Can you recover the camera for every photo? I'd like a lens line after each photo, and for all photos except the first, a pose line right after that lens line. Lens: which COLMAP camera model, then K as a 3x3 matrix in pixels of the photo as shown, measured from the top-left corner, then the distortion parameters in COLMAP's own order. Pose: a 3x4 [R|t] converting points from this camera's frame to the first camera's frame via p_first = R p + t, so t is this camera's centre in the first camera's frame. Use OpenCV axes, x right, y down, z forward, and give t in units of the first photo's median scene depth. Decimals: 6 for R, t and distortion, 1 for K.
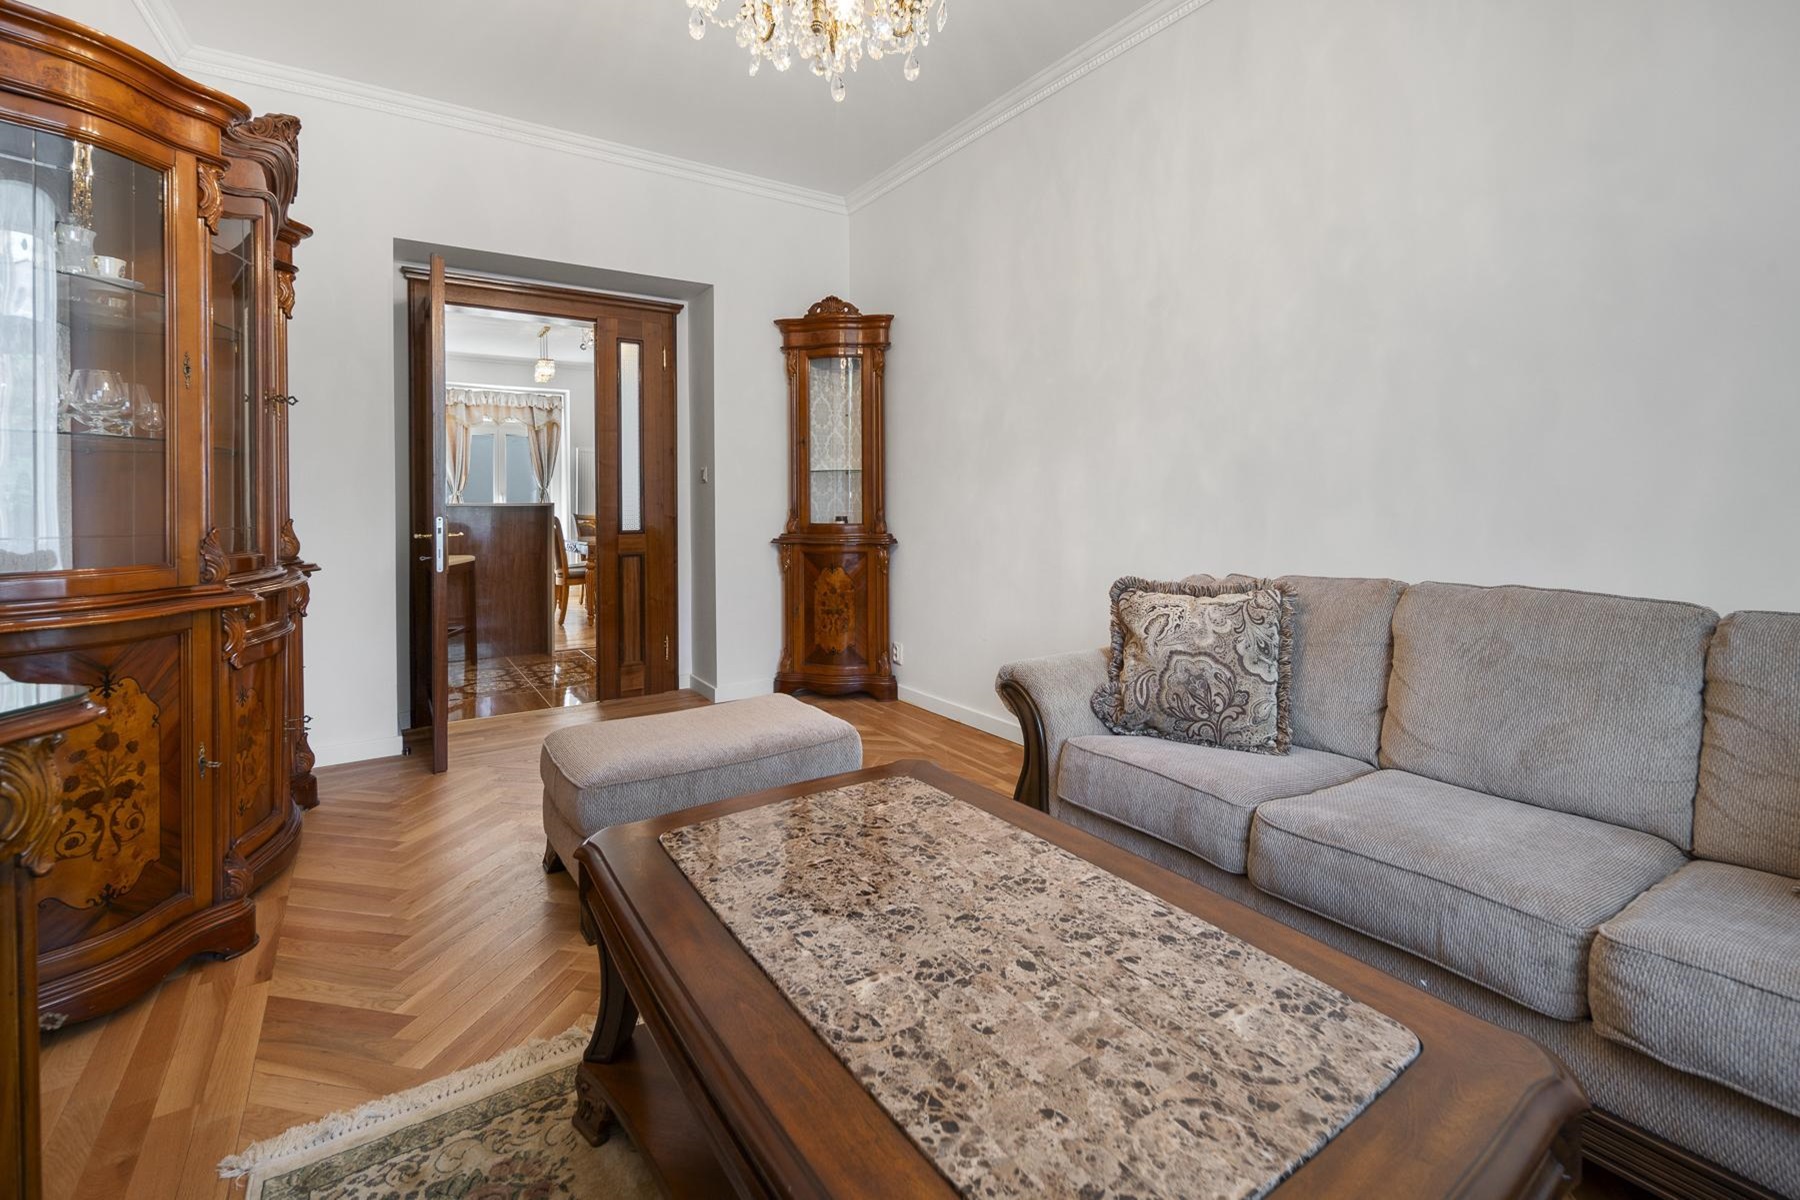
lens RADIAL K [[808.1, 0, 906.5], [0, 808.1, 499.2], [0, 0, 1]] dist [0.002817, -0.000823]
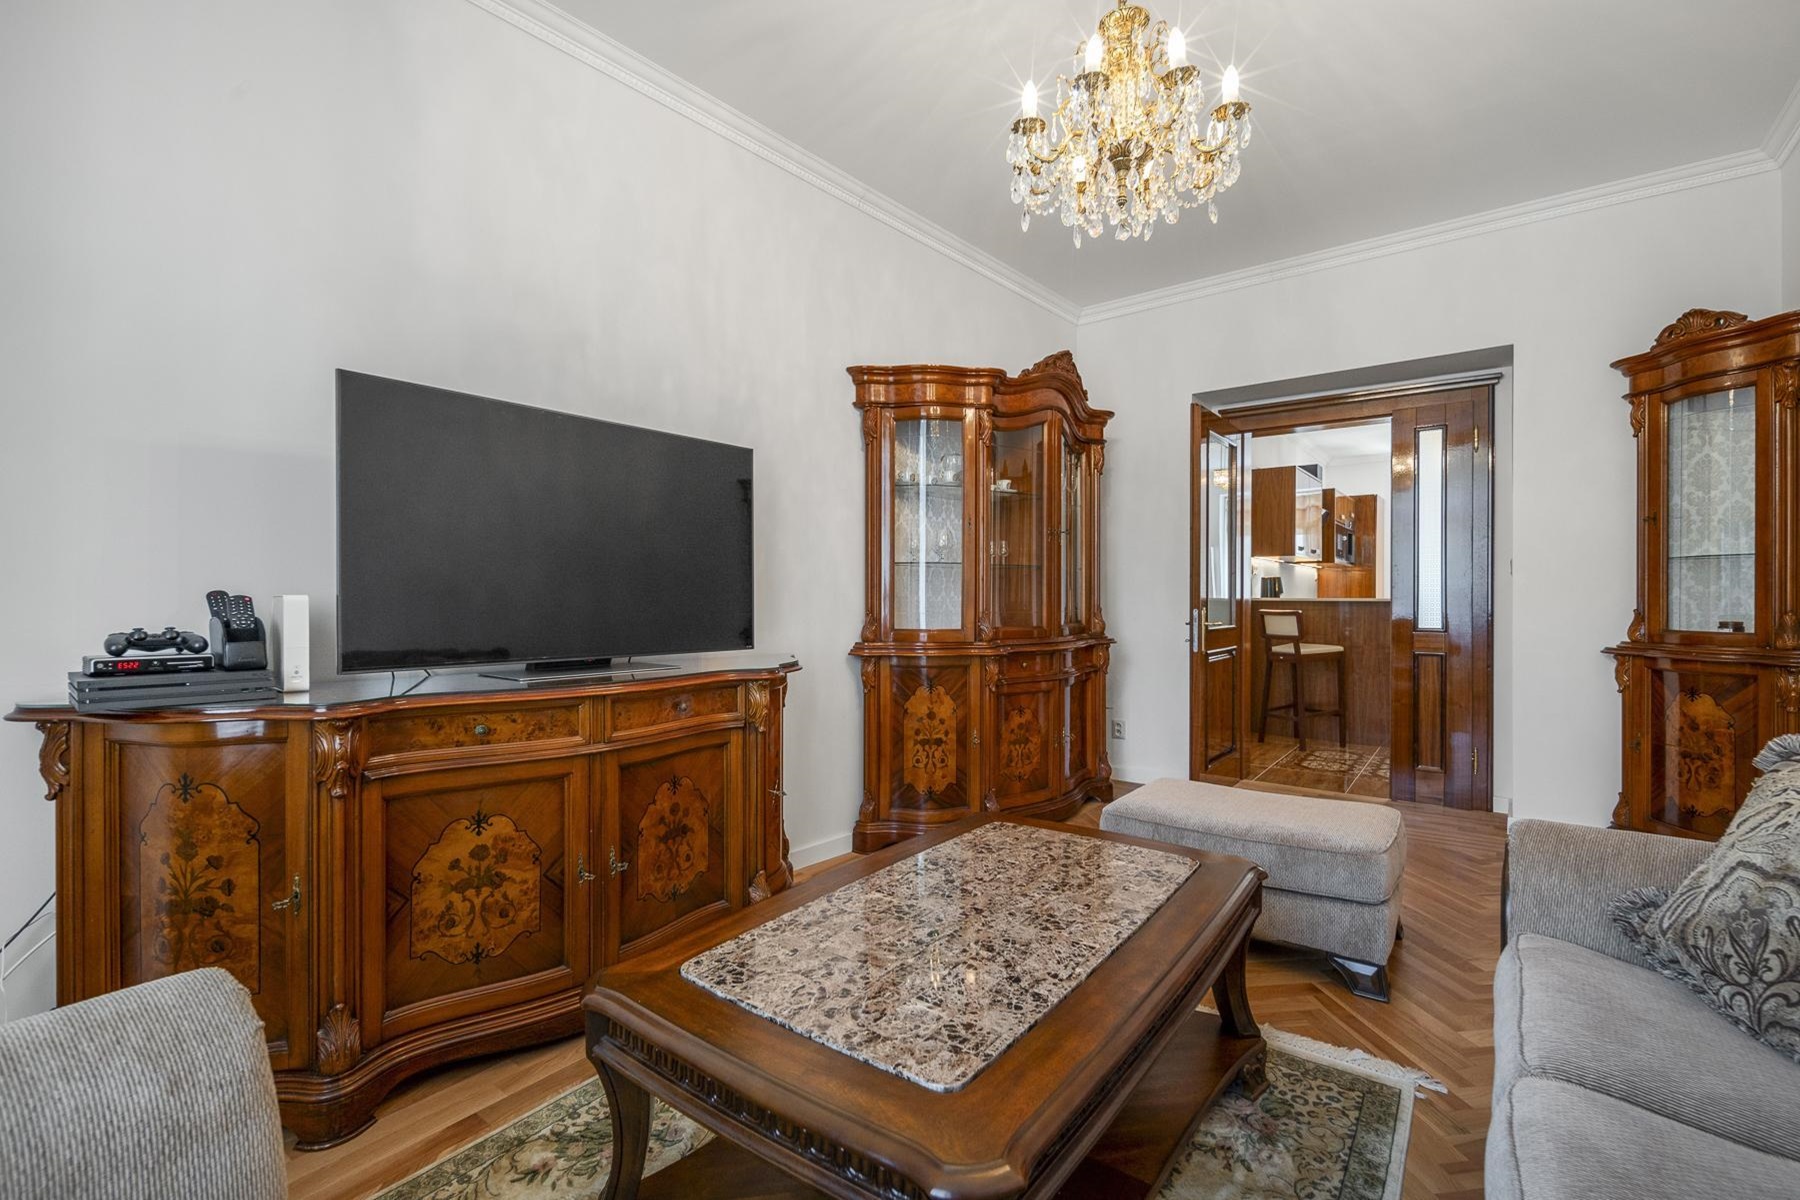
lens RADIAL K [[795.4, 0, 911.2], [0, 795.4, 597.0], [0, 0, 1]] dist [0.002895, -0.000196]
pose [[0.324739, 0.006294, -0.945783, 0.845284], [-0.001856, 0.999980, 0.006017, -0.006237], [0.945802, -0.000198, 0.324744, 0.307459]]
